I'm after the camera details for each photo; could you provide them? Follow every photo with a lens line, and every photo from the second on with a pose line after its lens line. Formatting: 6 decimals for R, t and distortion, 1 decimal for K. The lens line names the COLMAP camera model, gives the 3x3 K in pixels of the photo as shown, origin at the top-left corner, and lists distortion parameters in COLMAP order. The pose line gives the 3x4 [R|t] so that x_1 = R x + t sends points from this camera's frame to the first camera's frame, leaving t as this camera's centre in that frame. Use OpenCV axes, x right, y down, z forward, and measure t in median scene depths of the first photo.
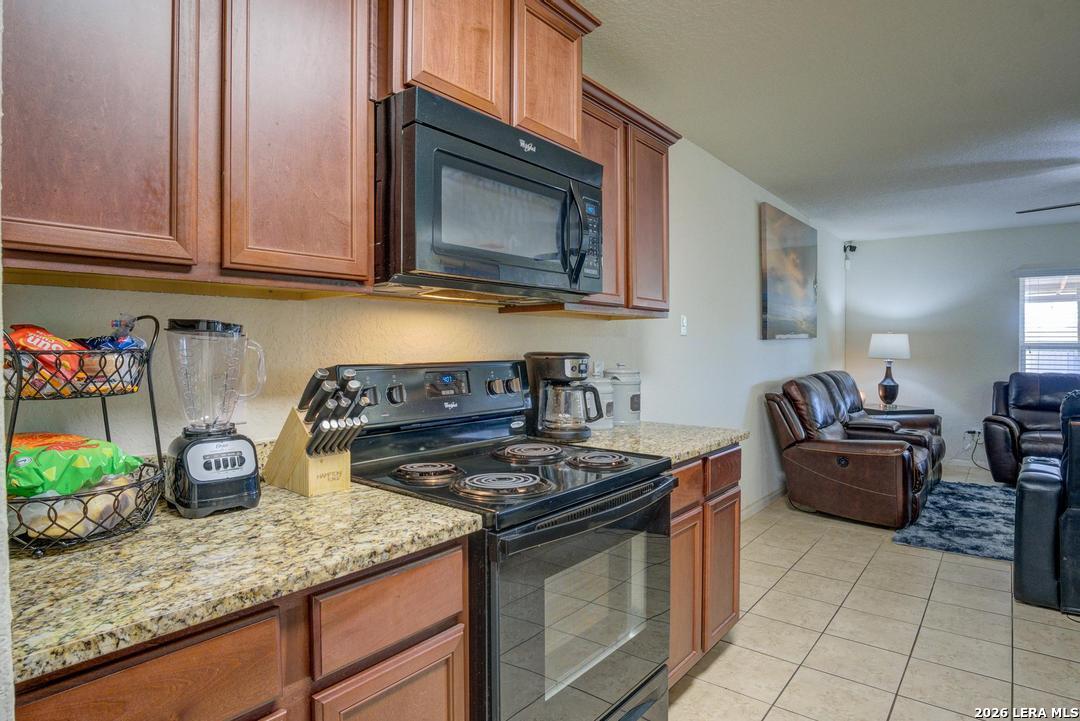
lens RADIAL K [[600.9, 0, 534.0], [0, 600.9, 351.6], [0, 0, 1]] dist [-0.050313, 0.008848]
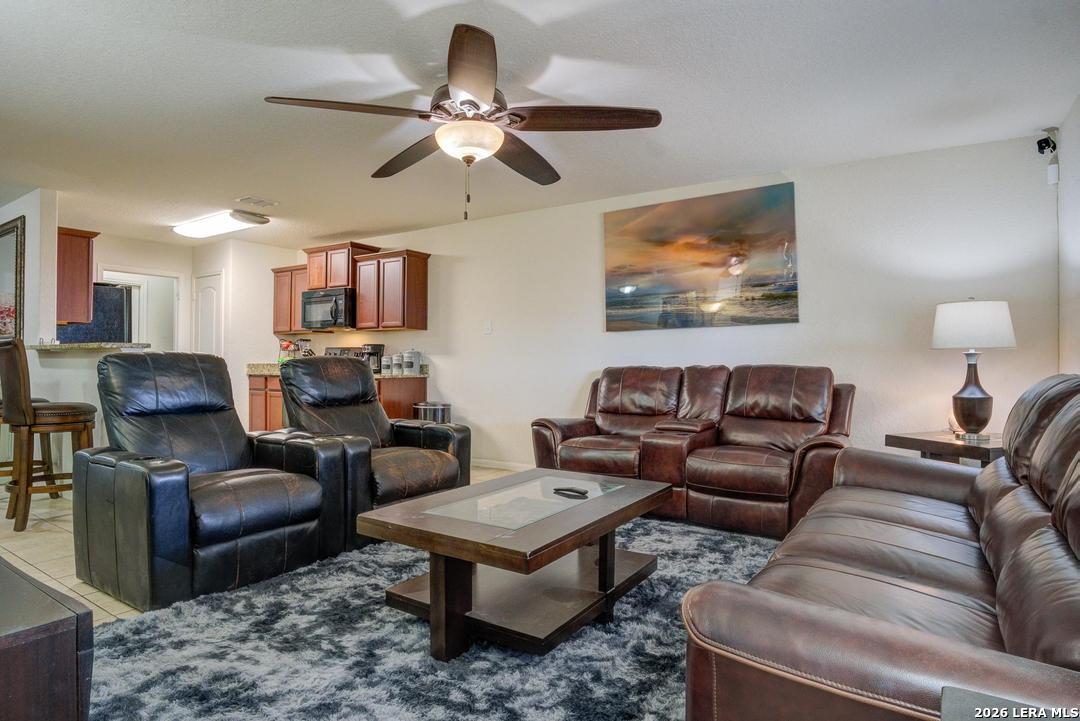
lens RADIAL K [[600.9, 0, 546.7], [0, 600.9, 357.4], [0, 0, 1]] dist [-0.050313, 0.008848]
pose [[0.101312, -0.005973, -0.994837, 1.443613], [-0.011240, 0.999911, -0.007148, 0.037141], [0.994791, 0.011906, 0.101236, 0.733333]]
